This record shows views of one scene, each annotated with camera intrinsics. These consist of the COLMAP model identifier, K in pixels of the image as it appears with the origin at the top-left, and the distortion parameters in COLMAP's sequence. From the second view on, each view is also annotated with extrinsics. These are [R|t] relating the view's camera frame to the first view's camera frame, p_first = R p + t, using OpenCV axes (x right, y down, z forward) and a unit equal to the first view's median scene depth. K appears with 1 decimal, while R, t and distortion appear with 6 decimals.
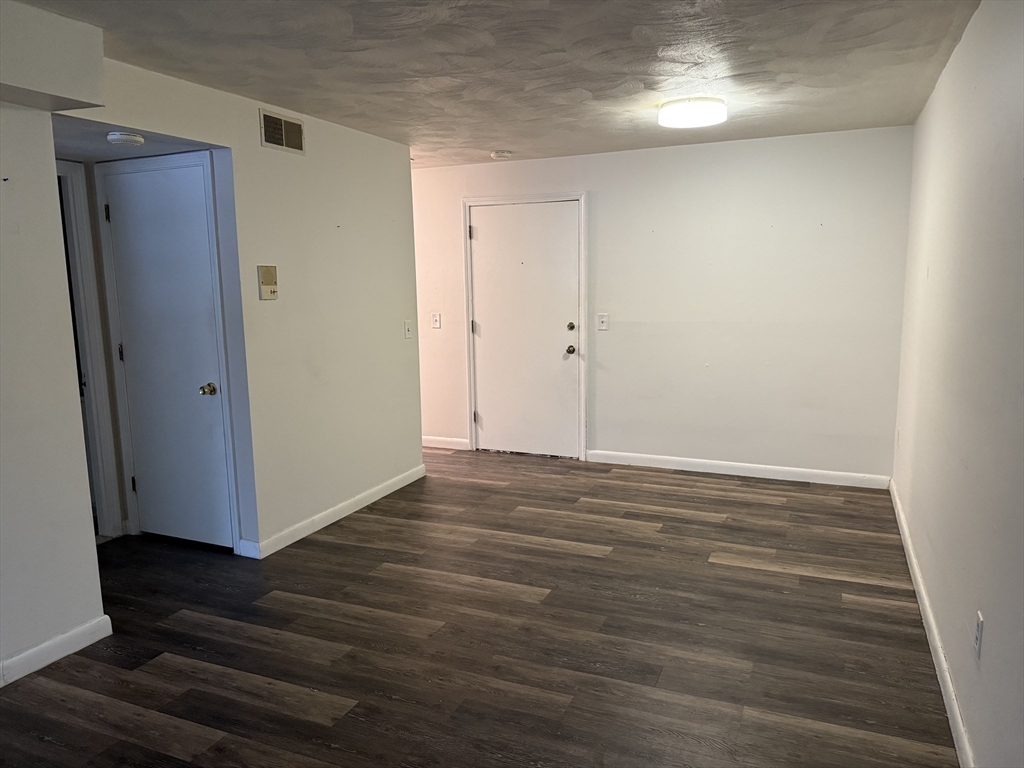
lens RADIAL K [[718.7, 0, 529.4], [0, 718.7, 389.0], [0, 0, 1]] dist [0.144895, -0.275166]
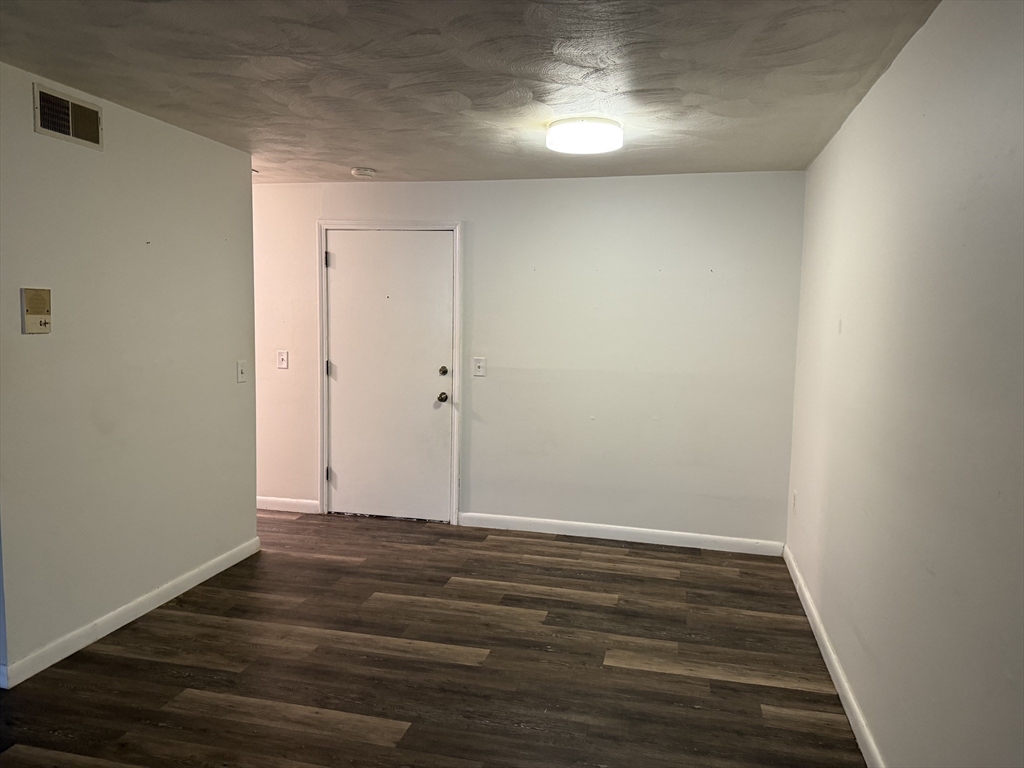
lens RADIAL K [[720.8, 0, 527.8], [0, 720.8, 400.4], [0, 0, 1]] dist [0.072045, -0.117186]
pose [[0.984454, 0.016189, 0.174894, 0.009306], [-0.010131, 0.999319, -0.035474, -0.030836], [-0.175349, 0.033151, 0.983948, 0.172120]]
